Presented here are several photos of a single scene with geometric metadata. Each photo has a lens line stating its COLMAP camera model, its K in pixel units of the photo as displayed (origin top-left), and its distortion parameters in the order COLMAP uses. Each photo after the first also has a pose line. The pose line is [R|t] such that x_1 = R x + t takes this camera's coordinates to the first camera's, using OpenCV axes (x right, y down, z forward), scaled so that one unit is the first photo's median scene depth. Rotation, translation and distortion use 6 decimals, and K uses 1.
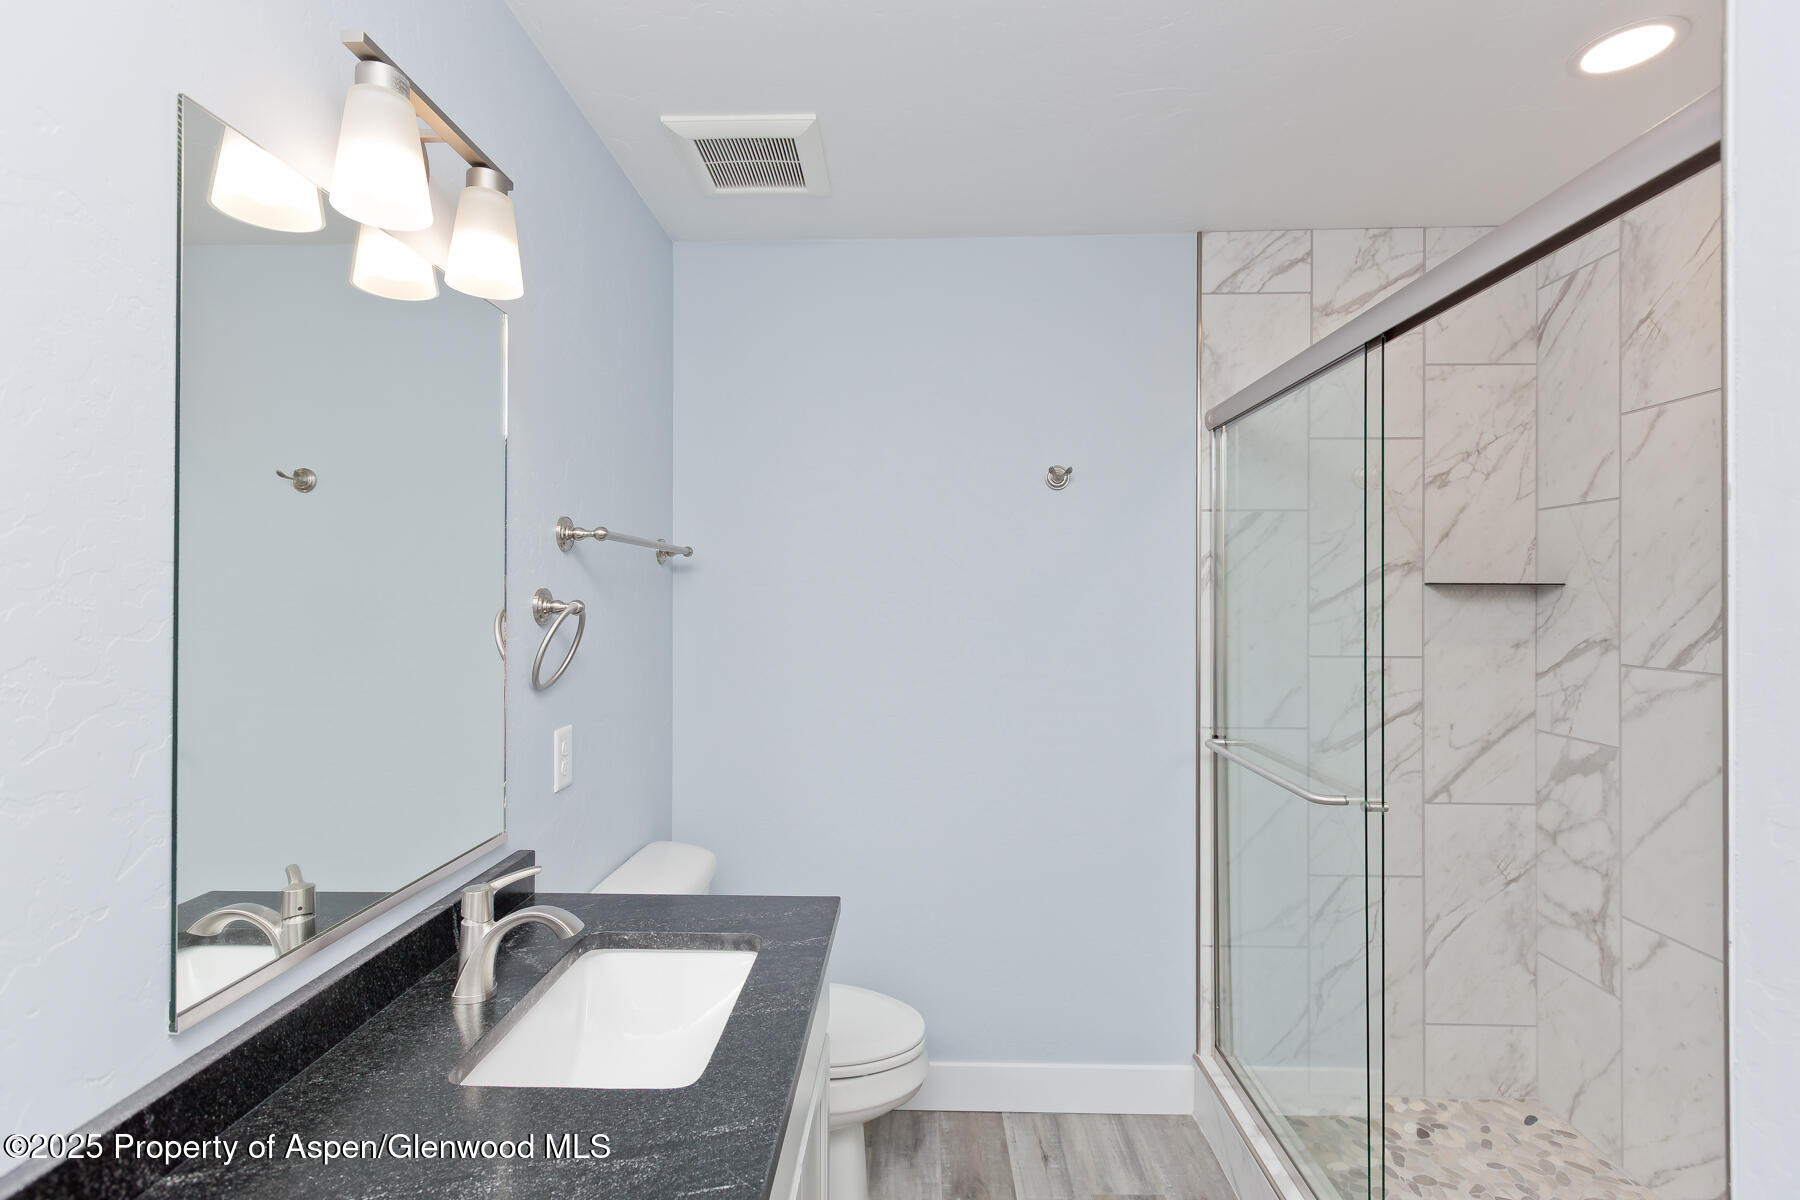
lens RADIAL K [[814.1, 0, 892.5], [0, 814.1, 589.7], [0, 0, 1]] dist [0.003862, -0.000951]
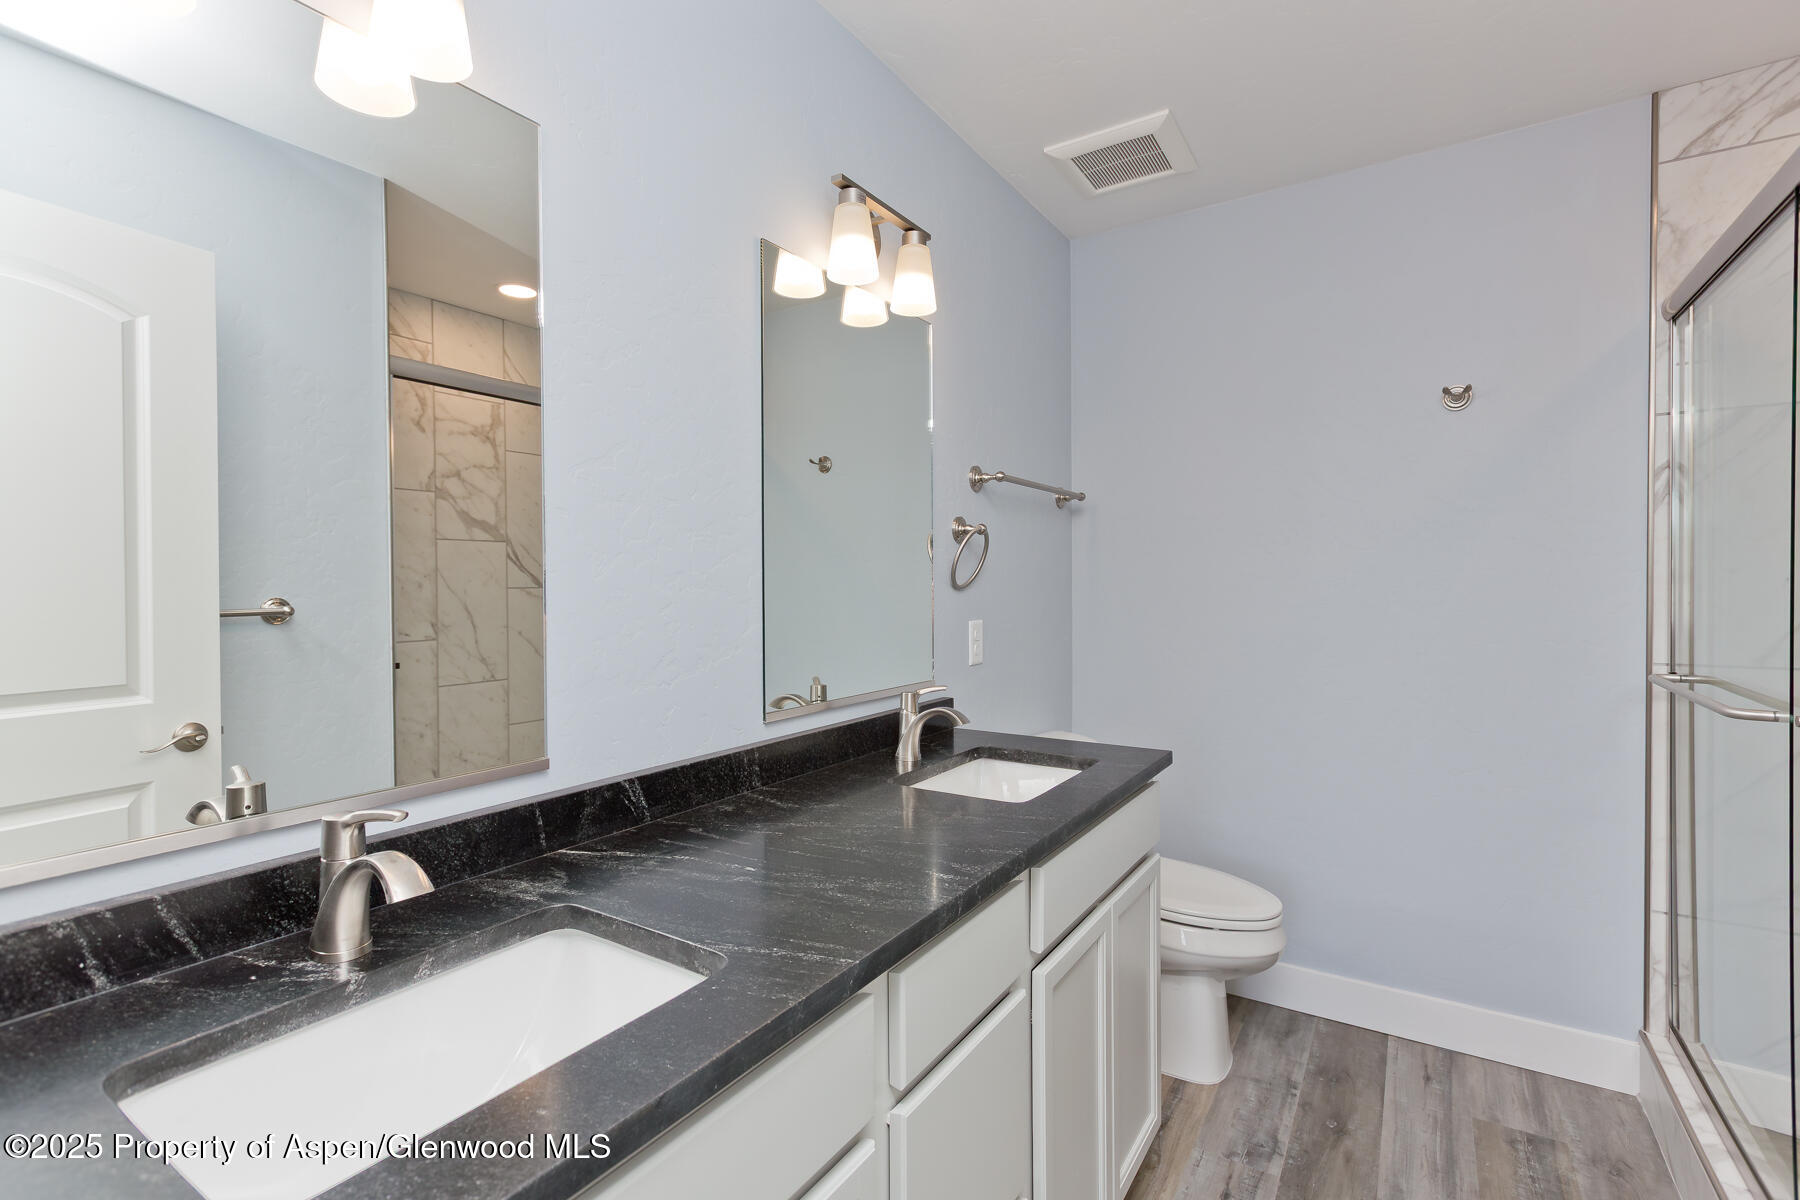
lens RADIAL K [[814.1, 0, 892.5], [0, 814.1, 589.7], [0, 0, 1]] dist [0.003862, -0.000951]
pose [[0.851713, 0.000828, -0.524008, 0.258830], [0.009234, 0.999820, 0.016588, 0.124164], [0.523927, -0.018967, 0.851552, -0.319800]]
